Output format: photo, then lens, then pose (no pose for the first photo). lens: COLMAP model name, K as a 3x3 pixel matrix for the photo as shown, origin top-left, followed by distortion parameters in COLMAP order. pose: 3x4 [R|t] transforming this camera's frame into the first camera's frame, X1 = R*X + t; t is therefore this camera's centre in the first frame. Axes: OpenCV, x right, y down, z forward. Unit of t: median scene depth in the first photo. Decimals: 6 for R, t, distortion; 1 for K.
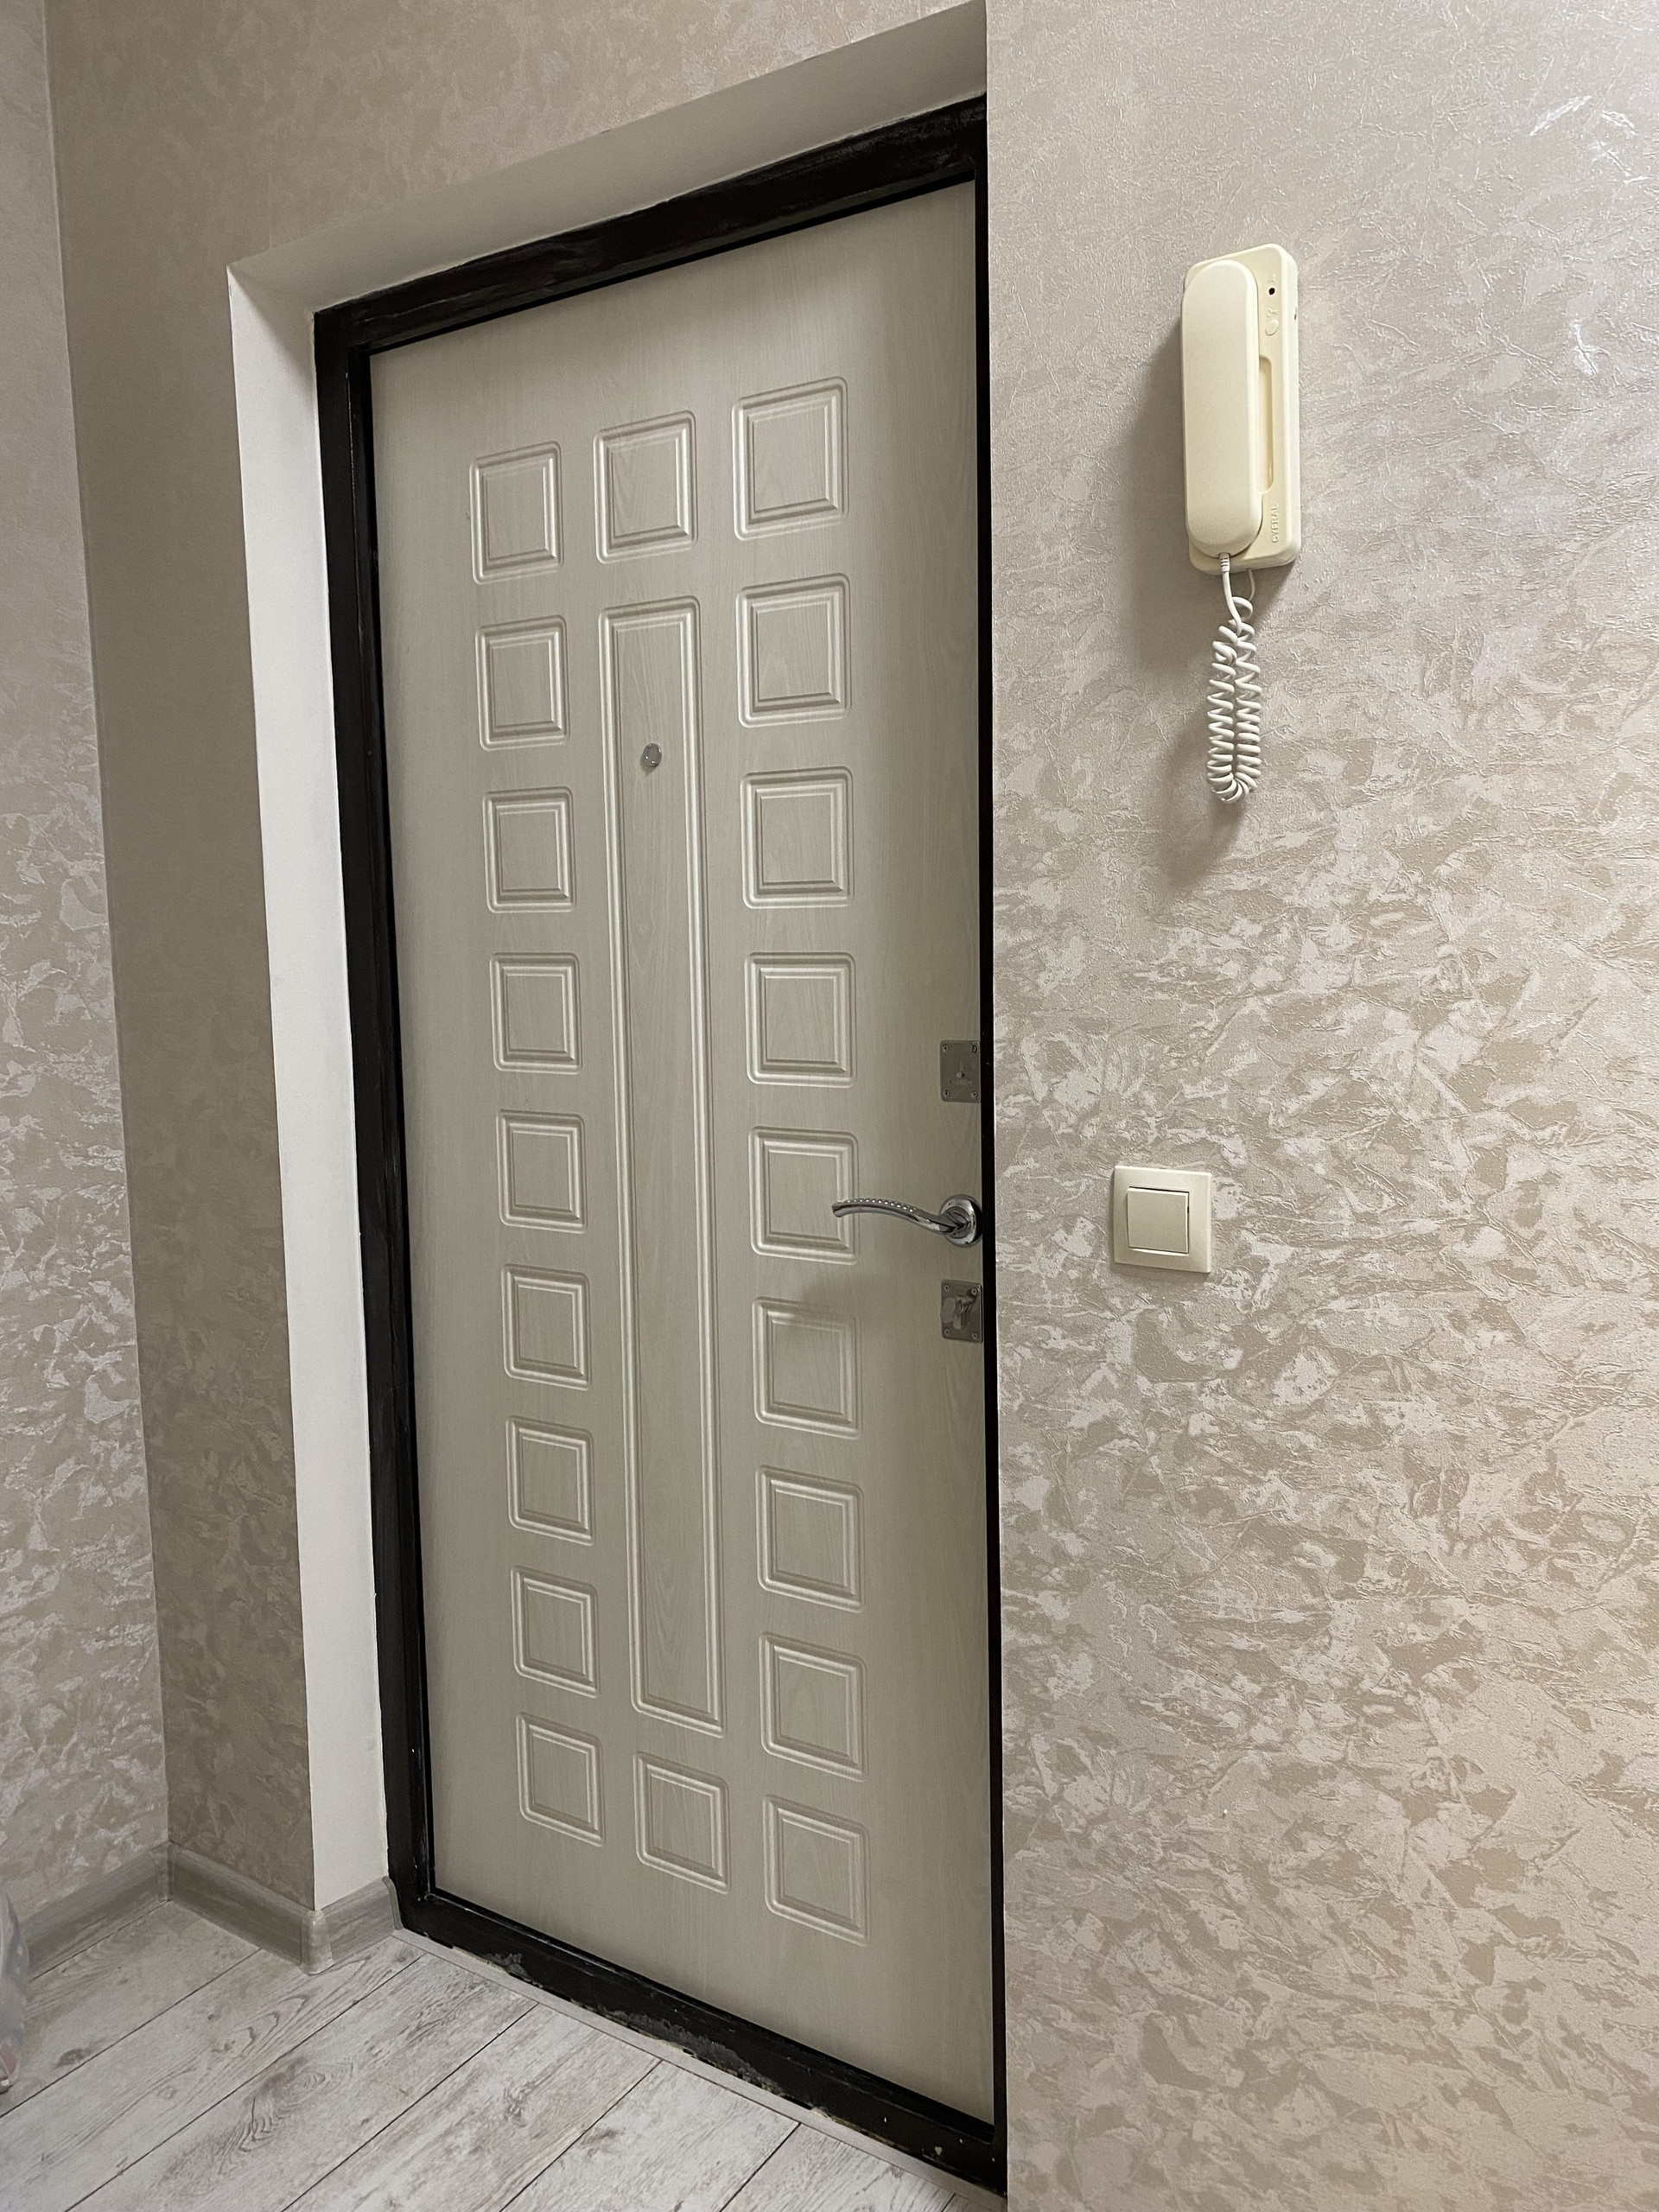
lens RADIAL K [[1690.2, 0, 837.9], [0, 1690.2, 1105.1], [0, 0, 1]] dist [0.041556, -0.054493]
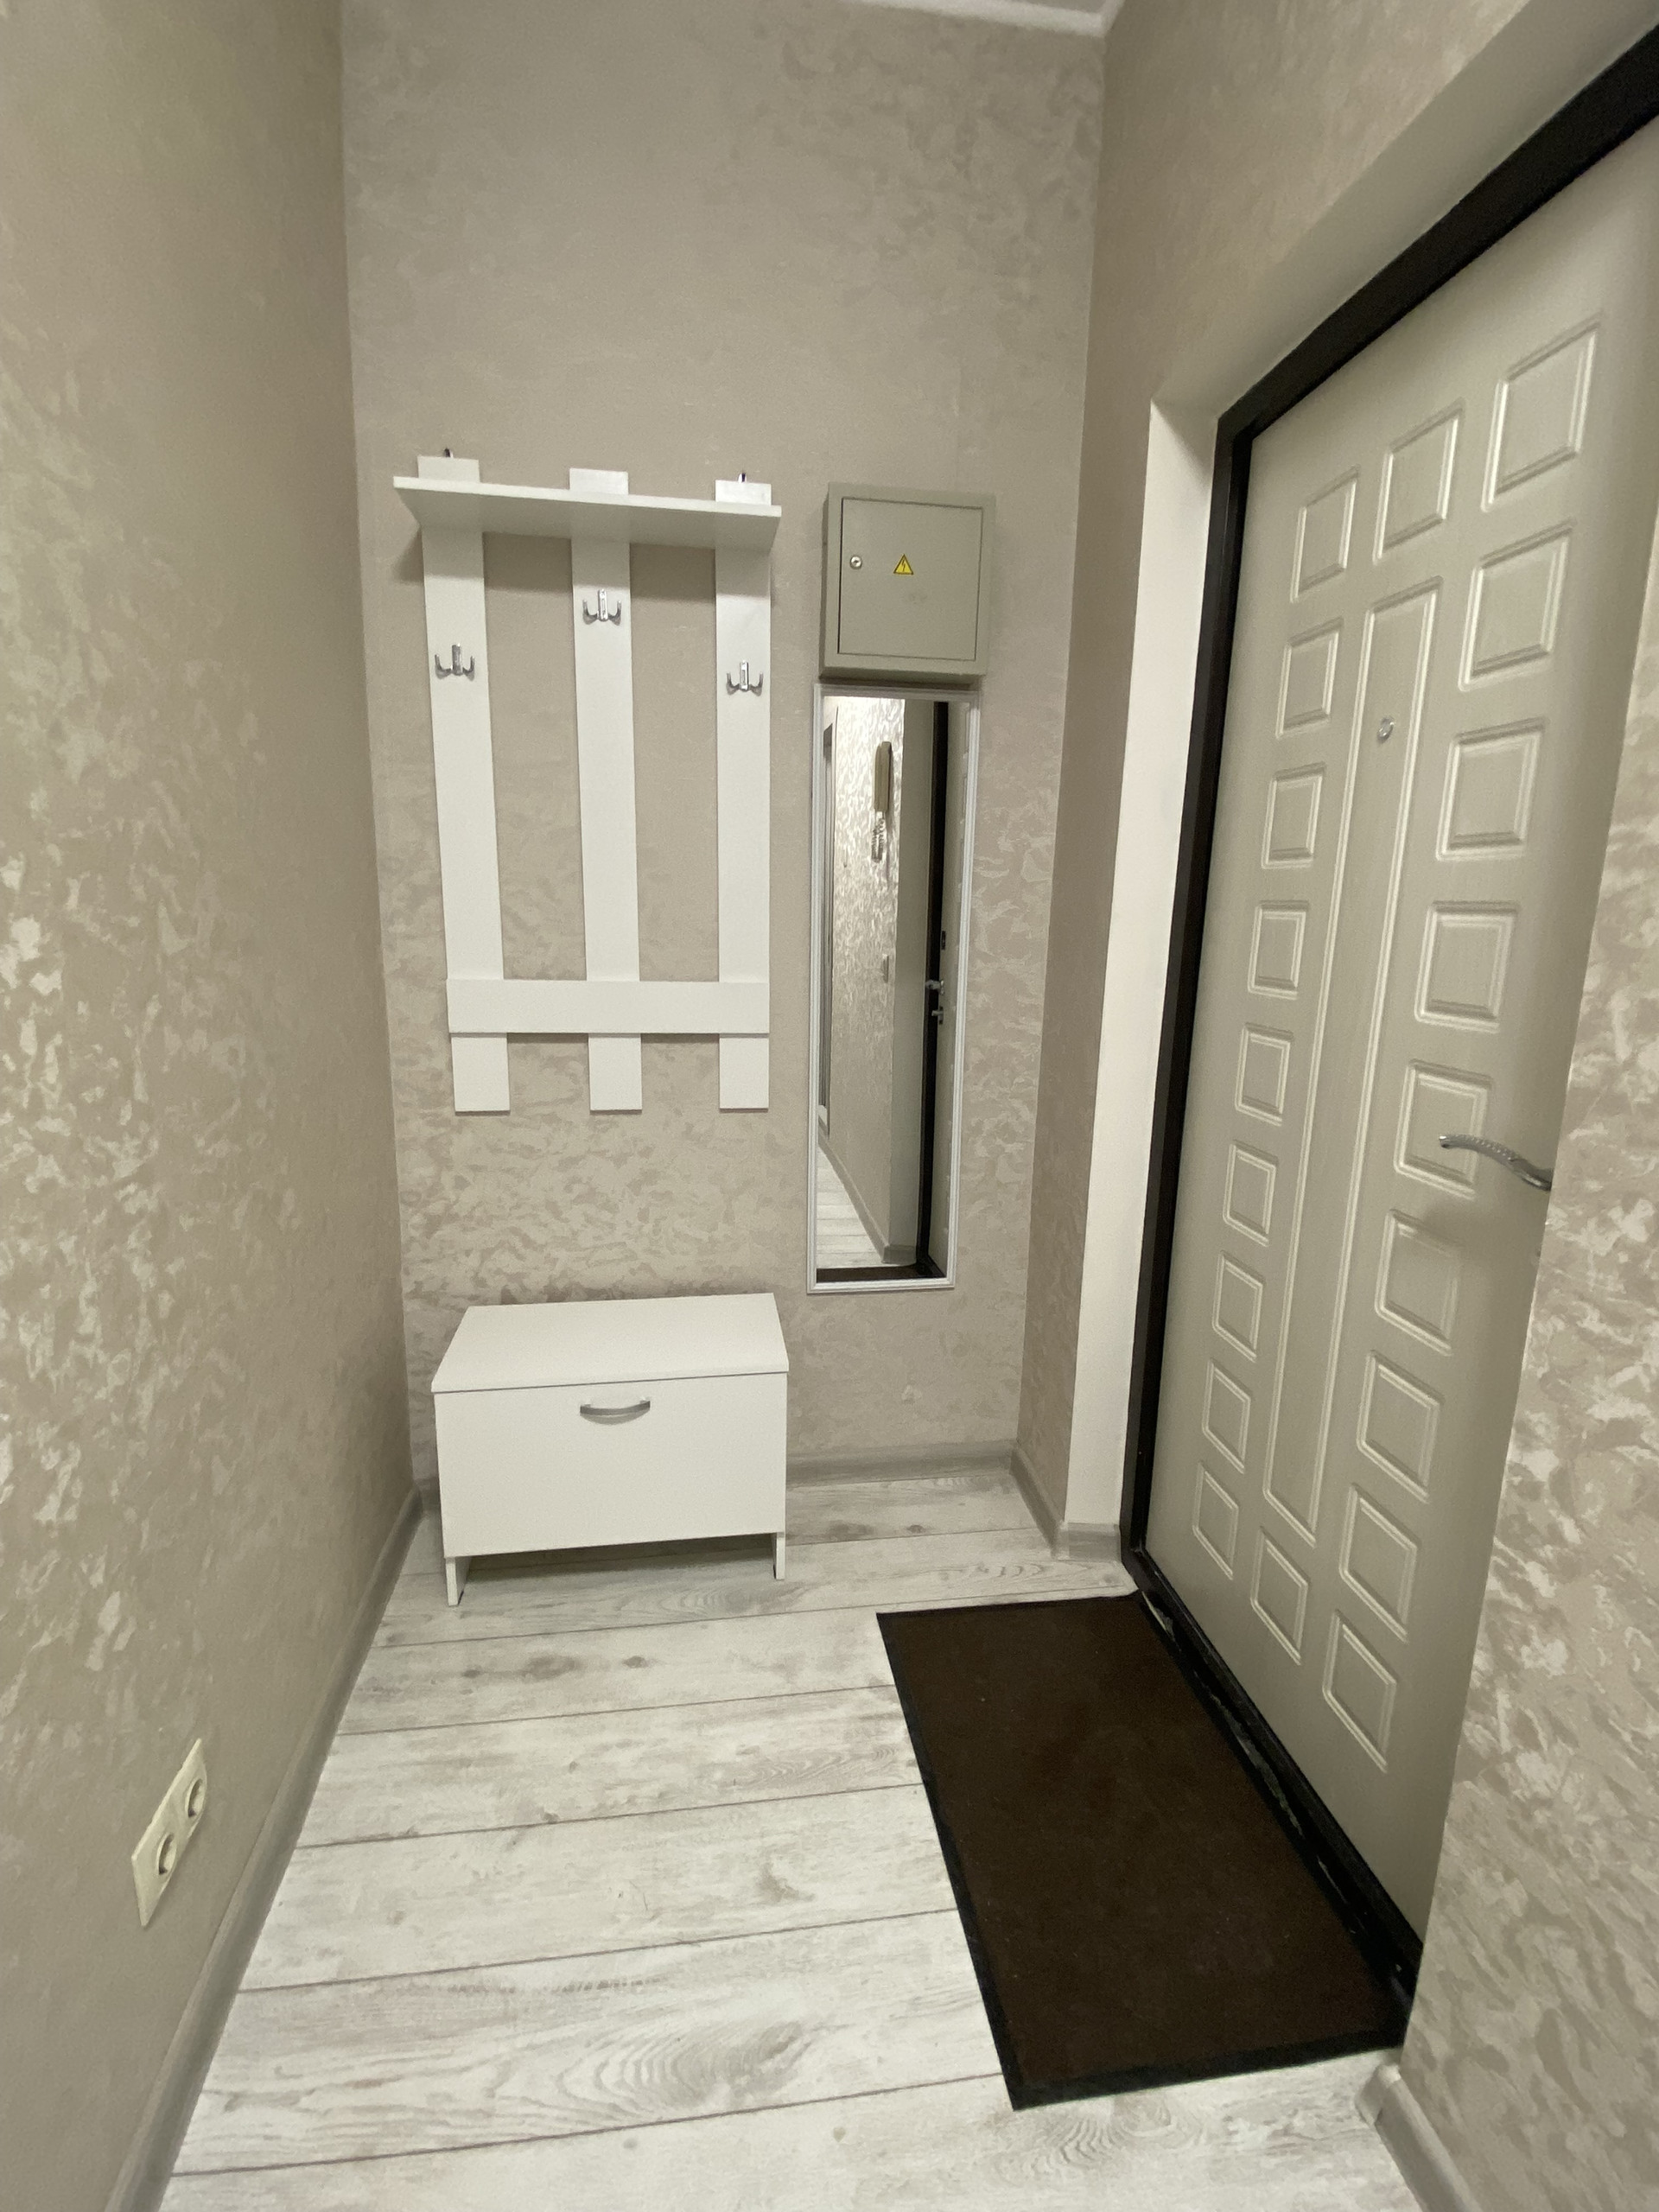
lens RADIAL K [[1024.8, 0, 810.9], [0, 1024.8, 1102.5], [0, 0, 1]] dist [-0.009948, -0.006215]
pose [[0.609950, 0.175842, -0.772684, 0.241519], [-0.110697, 0.984416, 0.136643, -0.007258], [0.784670, 0.002188, 0.619910, 0.273459]]
